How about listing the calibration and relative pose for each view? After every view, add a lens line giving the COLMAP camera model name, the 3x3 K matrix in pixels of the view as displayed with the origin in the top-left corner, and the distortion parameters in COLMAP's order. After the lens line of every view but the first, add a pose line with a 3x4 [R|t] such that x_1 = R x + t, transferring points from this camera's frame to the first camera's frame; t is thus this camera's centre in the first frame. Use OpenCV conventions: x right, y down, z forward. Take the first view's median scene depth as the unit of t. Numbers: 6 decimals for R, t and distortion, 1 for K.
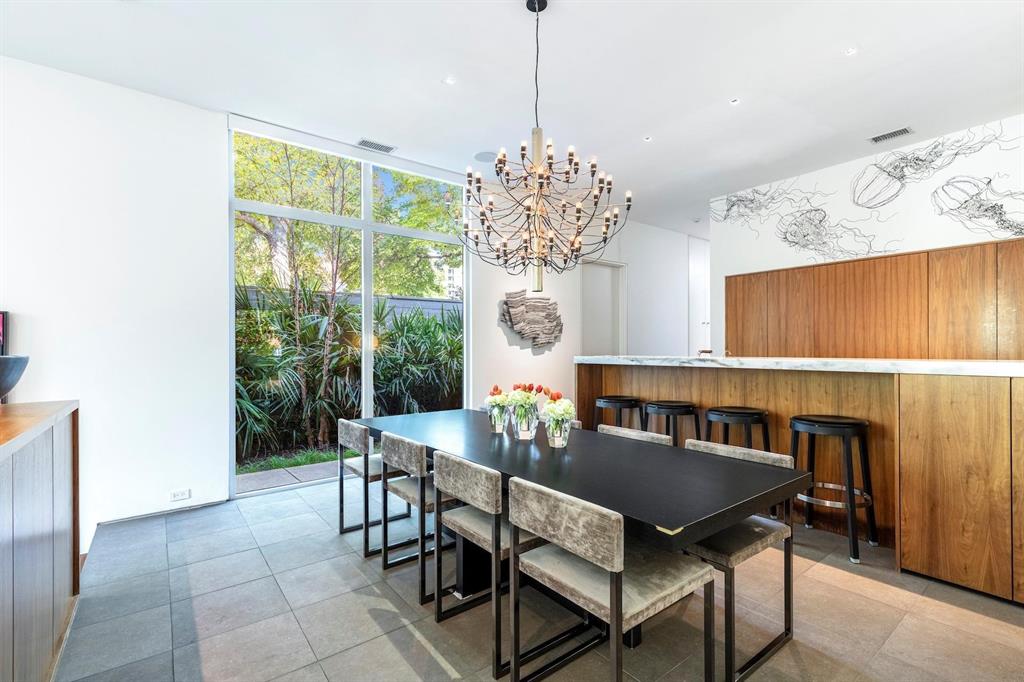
lens RADIAL K [[470.6, 0, 514.9], [0, 470.6, 341.3], [0, 0, 1]] dist [0.010329, -0.000197]
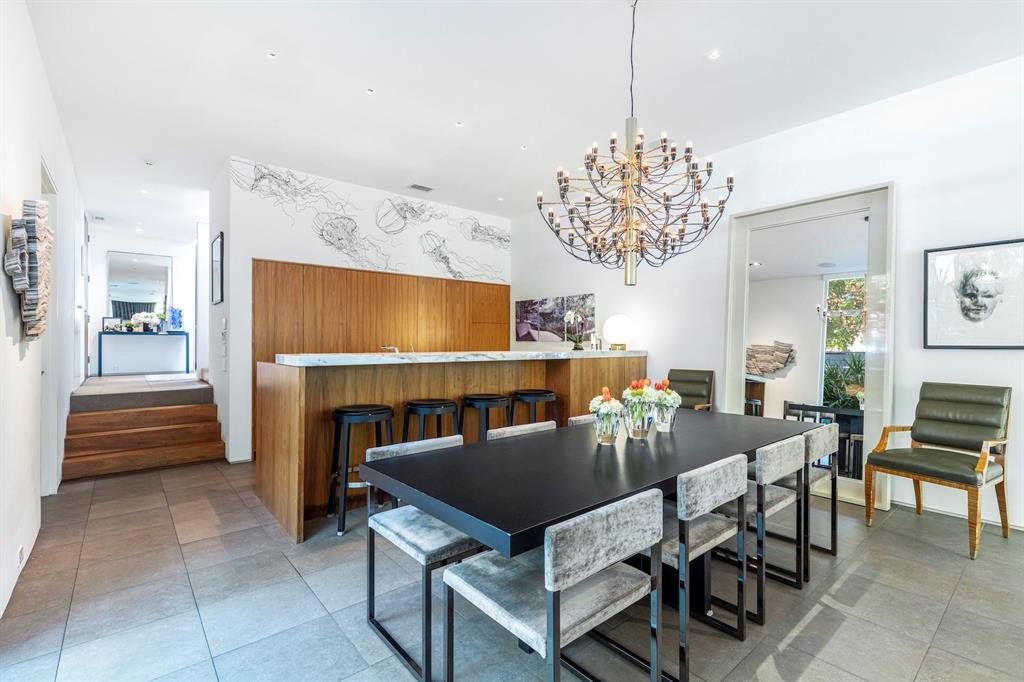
lens RADIAL K [[470.6, 0, 511.6], [0, 470.6, 341.5], [0, 0, 1]] dist [0.010329, -0.000197]
pose [[-0.053051, 0.006992, 0.998567, -0.509490], [-0.015240, 0.999853, -0.007810, 0.011665], [-0.998475, -0.015632, -0.052937, 0.720189]]
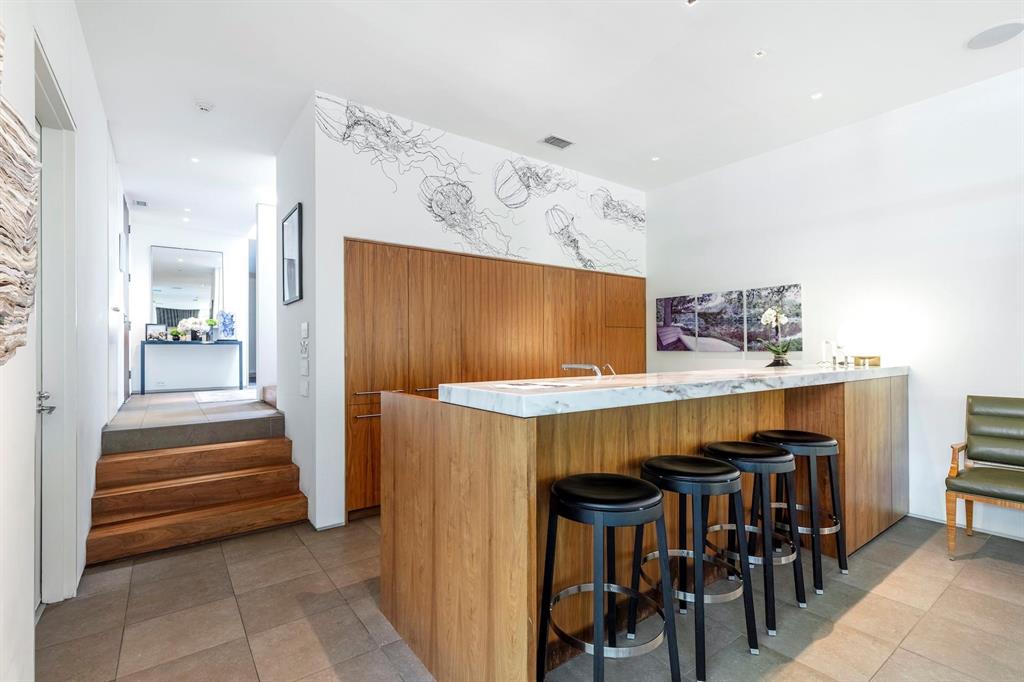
lens RADIAL K [[470.6, 0, 505.1], [0, 470.6, 346.0], [0, 0, 1]] dist [0.010329, -0.000197]
pose [[0.011464, 0.008469, 0.999898, -0.171768], [-0.011247, 0.999902, -0.008340, 0.001394], [-0.999871, -0.011150, 0.011558, 0.976905]]
